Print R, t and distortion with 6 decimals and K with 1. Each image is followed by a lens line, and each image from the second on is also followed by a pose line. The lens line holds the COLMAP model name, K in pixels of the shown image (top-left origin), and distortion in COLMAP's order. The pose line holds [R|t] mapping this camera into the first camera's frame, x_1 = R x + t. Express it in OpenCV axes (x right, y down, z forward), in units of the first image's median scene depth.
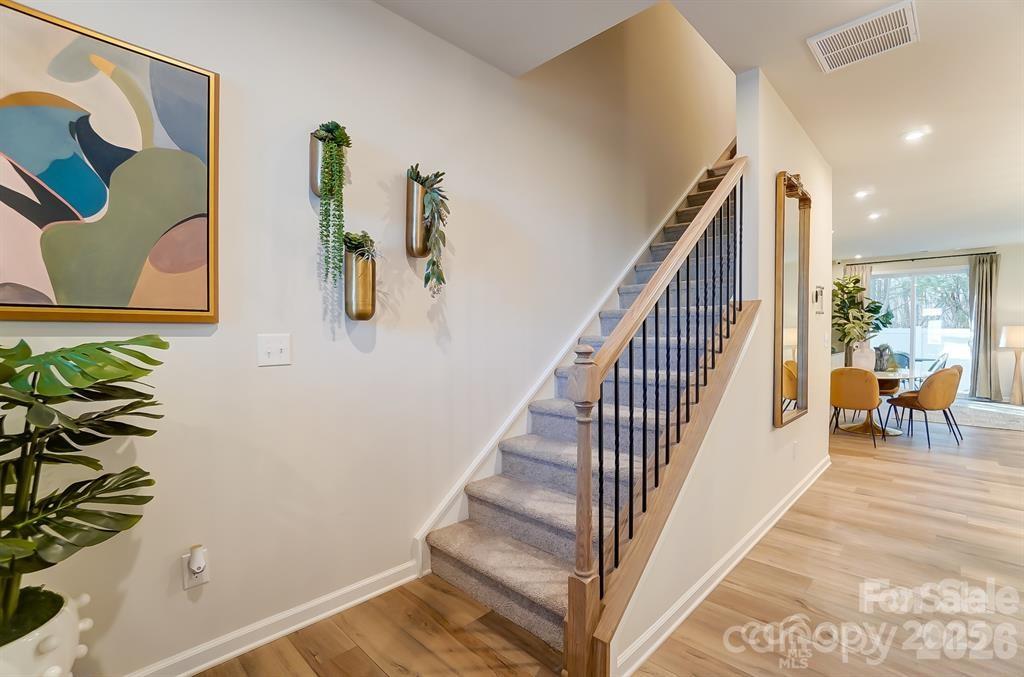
lens RADIAL K [[448.6, 0, 515.9], [0, 448.6, 343.0], [0, 0, 1]] dist [-0.001392, 0.000067]
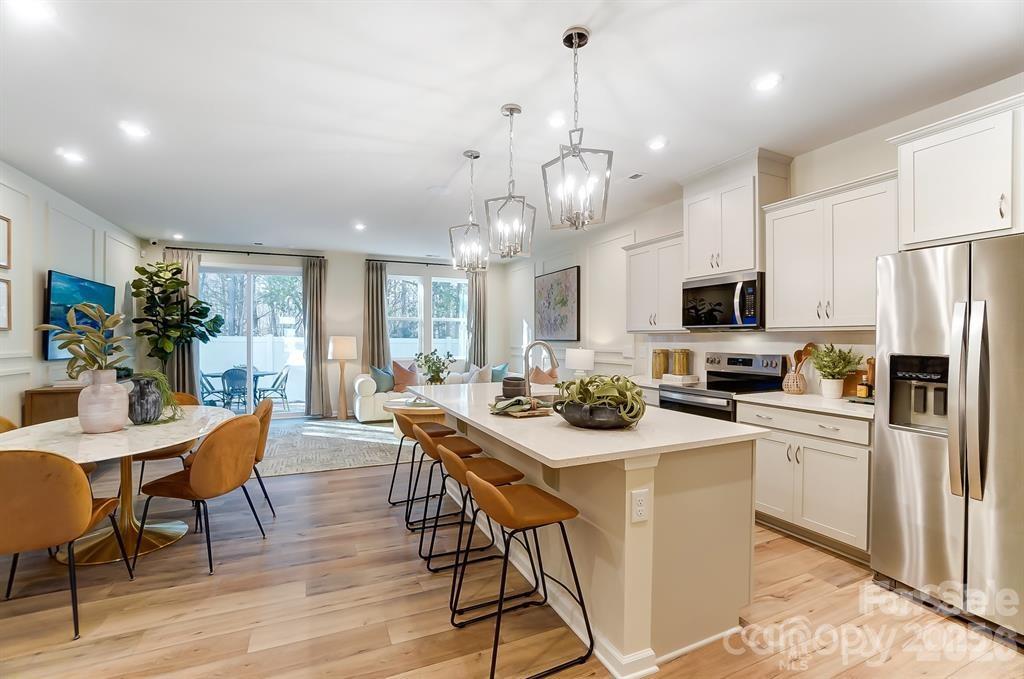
lens RADIAL K [[448.6, 0, 514.8], [0, 448.6, 342.0], [0, 0, 1]] dist [-0.001392, 0.000067]
pose [[0.367950, -0.010412, 0.929787, 0.313295], [0.025955, 0.999663, 0.000924, -0.013651], [-0.929483, 0.023792, 0.368096, 0.260993]]
